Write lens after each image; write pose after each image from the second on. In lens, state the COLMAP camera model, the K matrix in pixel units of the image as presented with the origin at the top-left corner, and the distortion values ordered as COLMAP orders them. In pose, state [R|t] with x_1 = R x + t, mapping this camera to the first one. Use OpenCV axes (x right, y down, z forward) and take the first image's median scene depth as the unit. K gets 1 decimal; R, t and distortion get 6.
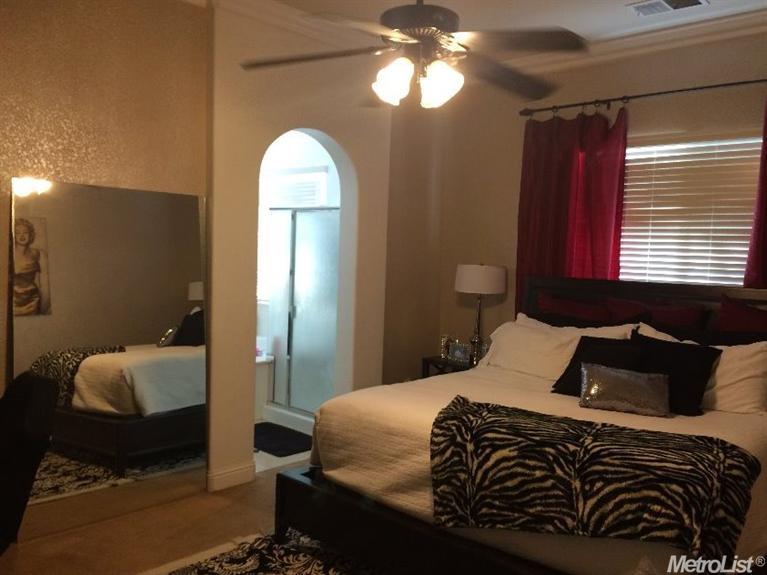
lens RADIAL K [[655.4, 0, 383.5], [0, 655.4, 287.5], [0, 0, 1]] dist [0.085049, -0.117388]
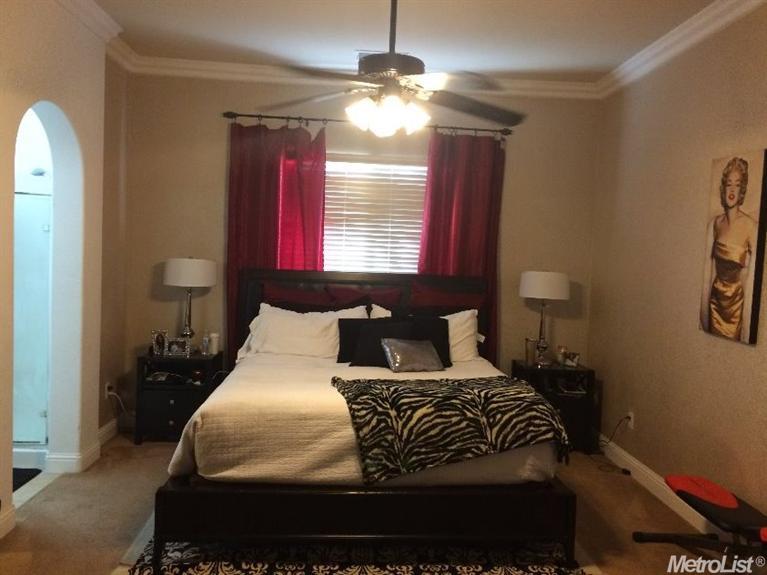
lens RADIAL K [[655.4, 0, 383.5], [0, 655.4, 287.5], [0, 0, 1]] dist [0.085049, -0.117388]
pose [[0.687449, -0.046349, 0.724752, -0.785779], [0.026429, 0.998897, 0.038811, -0.043286], [-0.725751, -0.007526, 0.687916, 0.167936]]
